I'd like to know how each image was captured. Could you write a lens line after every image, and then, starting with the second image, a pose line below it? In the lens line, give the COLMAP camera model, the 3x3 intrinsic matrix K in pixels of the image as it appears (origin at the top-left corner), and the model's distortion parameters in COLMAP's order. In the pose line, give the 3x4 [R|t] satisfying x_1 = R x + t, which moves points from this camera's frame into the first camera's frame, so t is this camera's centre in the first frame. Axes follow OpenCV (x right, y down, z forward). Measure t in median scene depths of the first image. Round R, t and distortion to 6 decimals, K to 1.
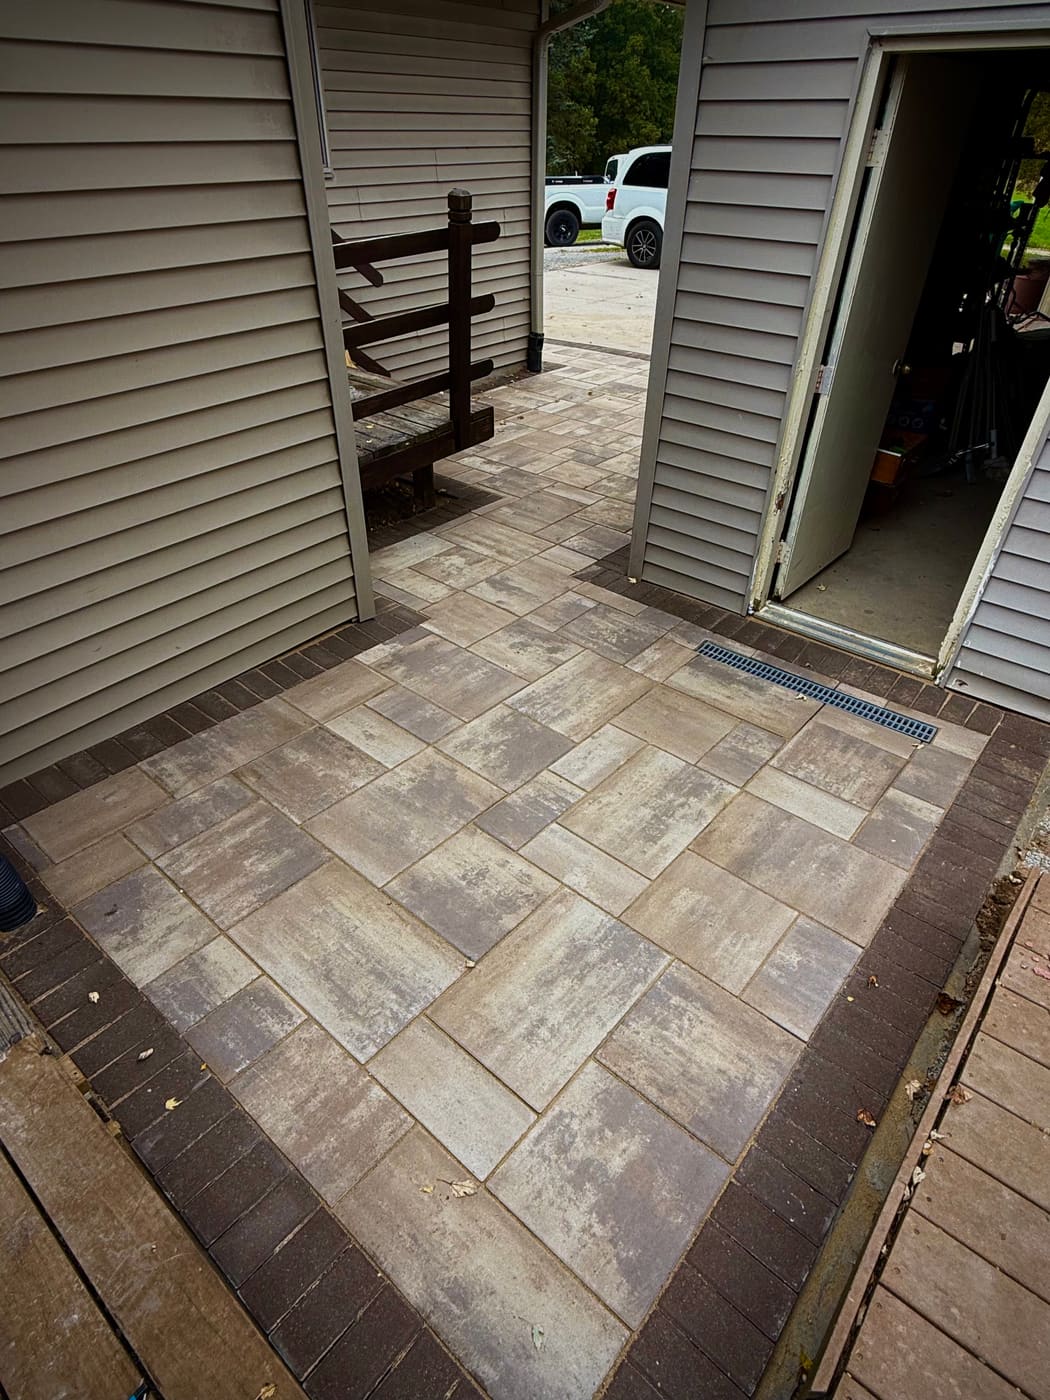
lens RADIAL K [[770.9, 0, 525.7], [0, 770.9, 701.8], [0, 0, 1]] dist [-0.000174, -0.000533]
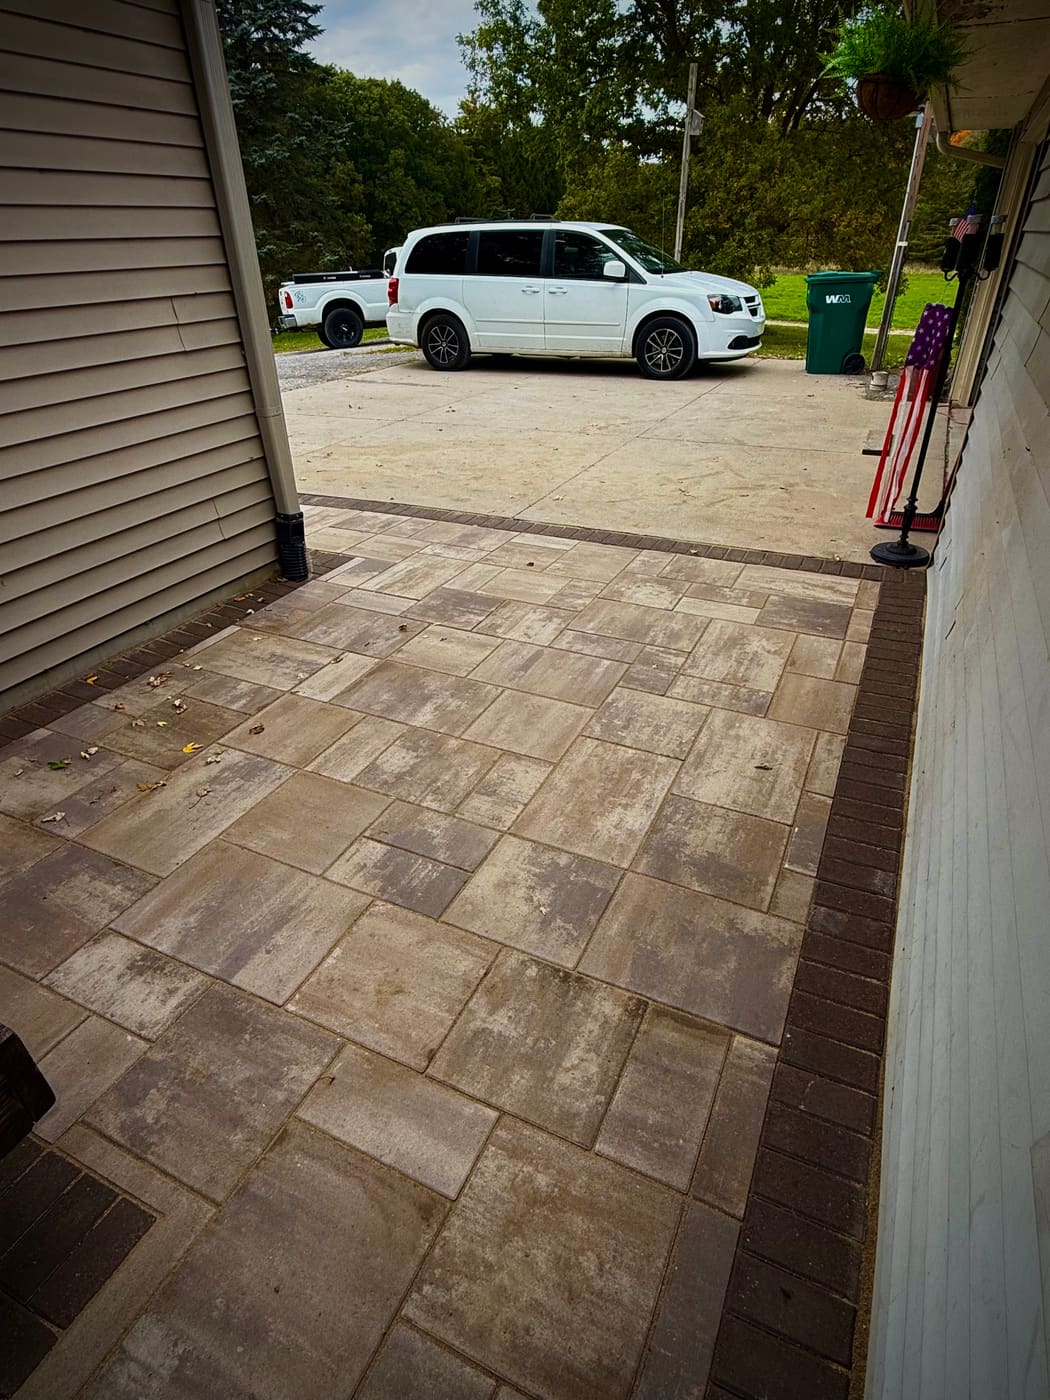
lens RADIAL K [[770.9, 0, 524.8], [0, 770.9, 699.6], [0, 0, 1]] dist [-0.000174, -0.000533]
pose [[0.970698, -0.143836, 0.192500, 0.045031], [0.161937, 0.983406, -0.081782, -0.236131], [-0.177542, 0.110558, 0.977883, 0.384467]]
